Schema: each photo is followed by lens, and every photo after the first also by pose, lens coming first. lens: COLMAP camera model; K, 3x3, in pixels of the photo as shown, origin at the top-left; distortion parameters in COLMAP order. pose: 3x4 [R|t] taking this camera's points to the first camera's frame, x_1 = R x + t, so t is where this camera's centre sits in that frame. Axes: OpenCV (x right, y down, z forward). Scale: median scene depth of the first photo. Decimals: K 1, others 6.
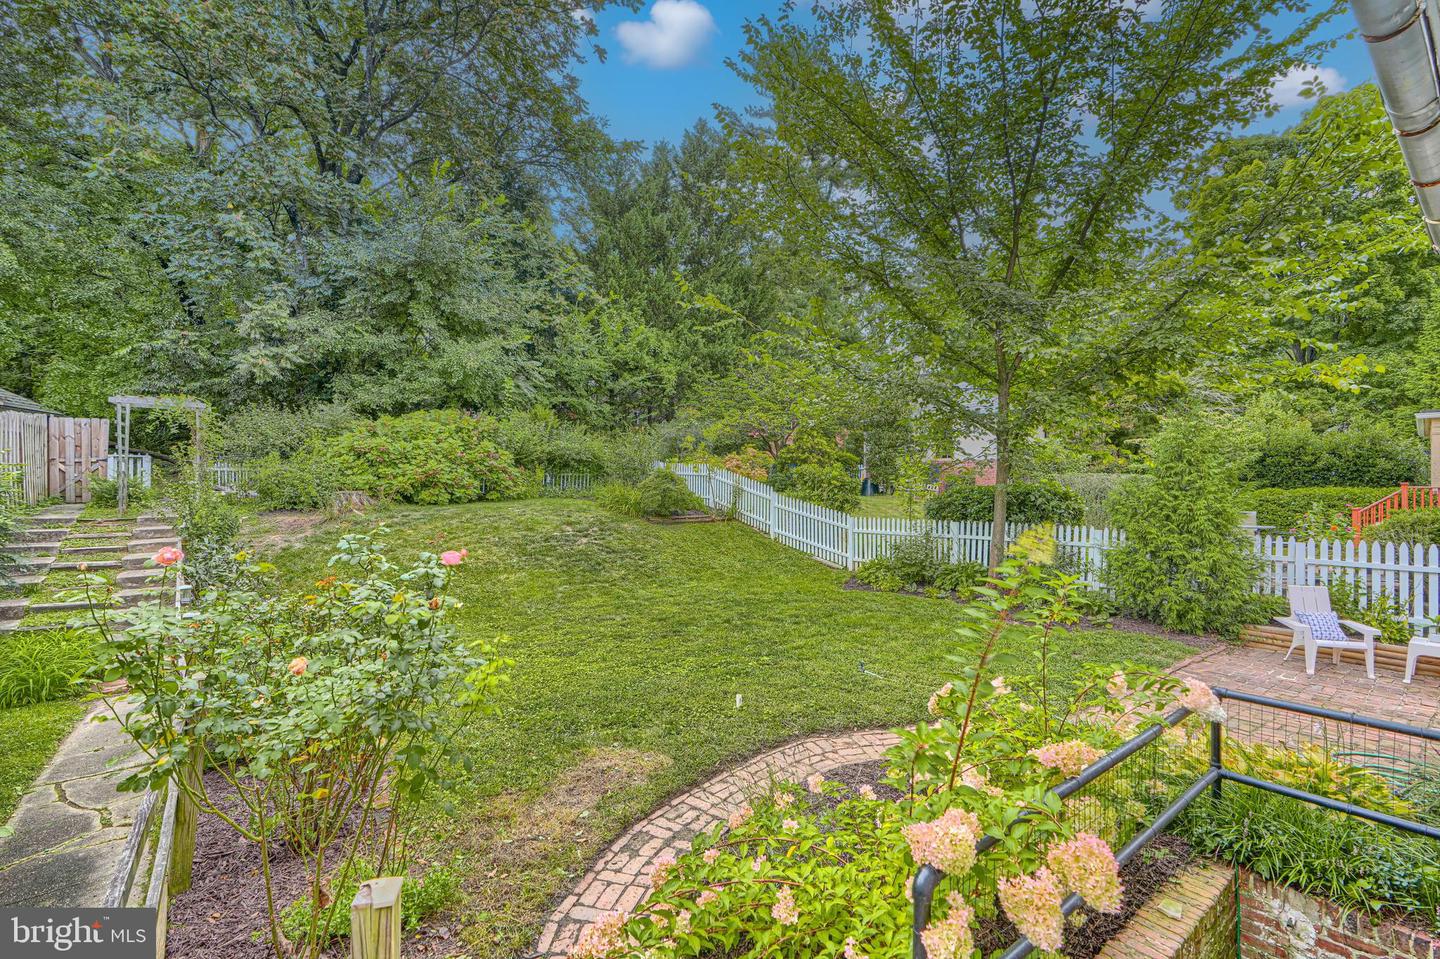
lens RADIAL K [[636.2, 0, 721.6], [0, 636.2, 481.5], [0, 0, 1]] dist [0.000901, -0.000438]
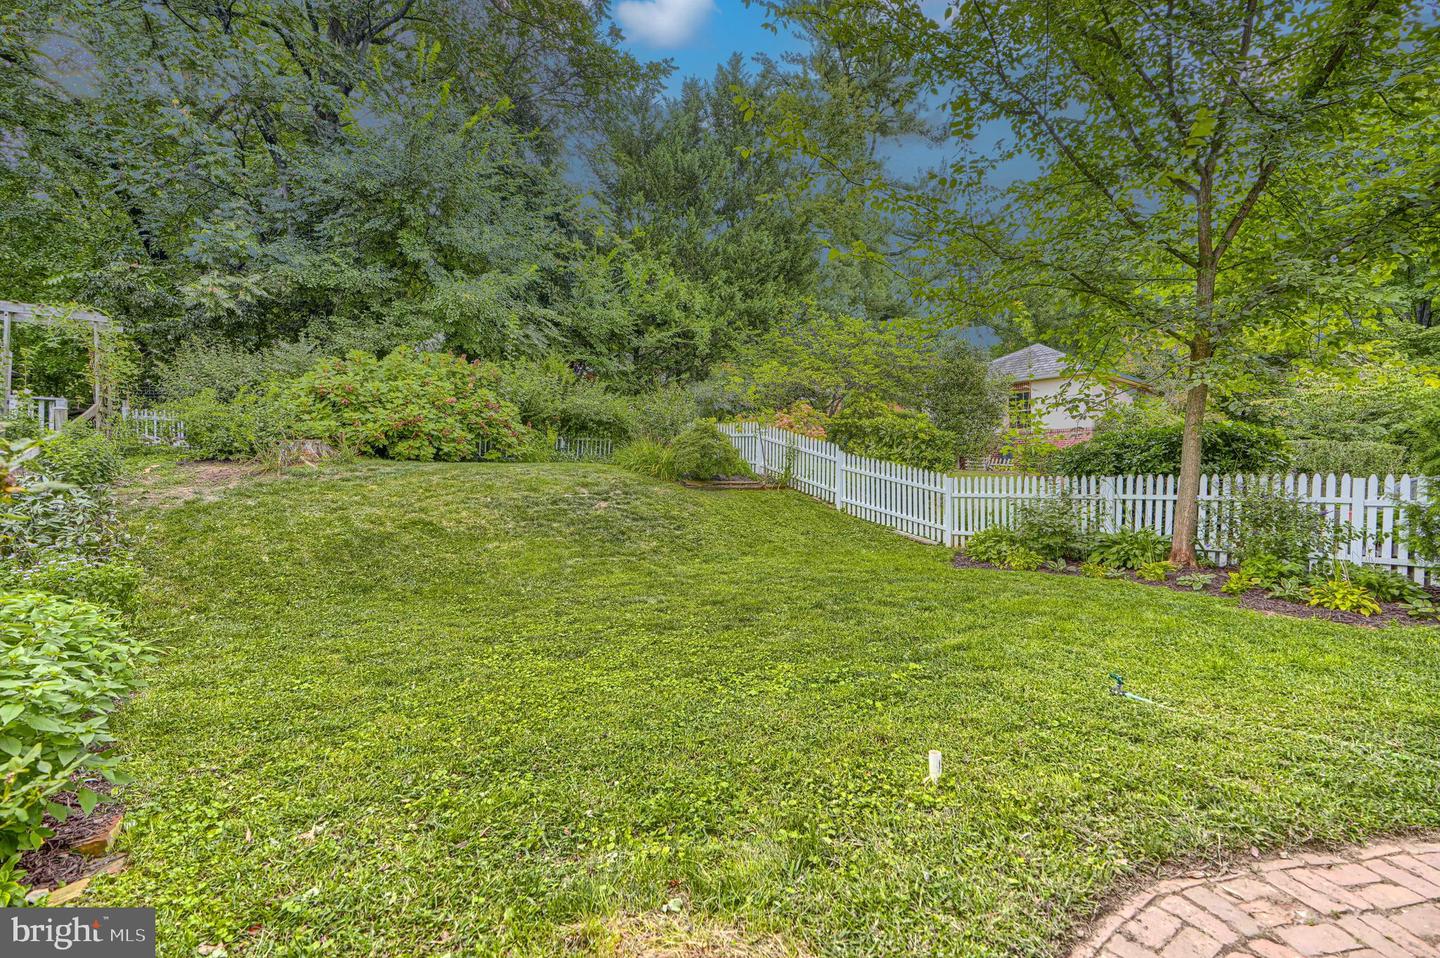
lens RADIAL K [[636.2, 0, 719.8], [0, 636.2, 482.5], [0, 0, 1]] dist [0.000901, -0.000438]
pose [[0.999353, 0.002127, -0.035917, -0.040102], [-0.001925, 0.999982, 0.005654, 0.051900], [0.035929, -0.005581, 0.999339, 0.199397]]
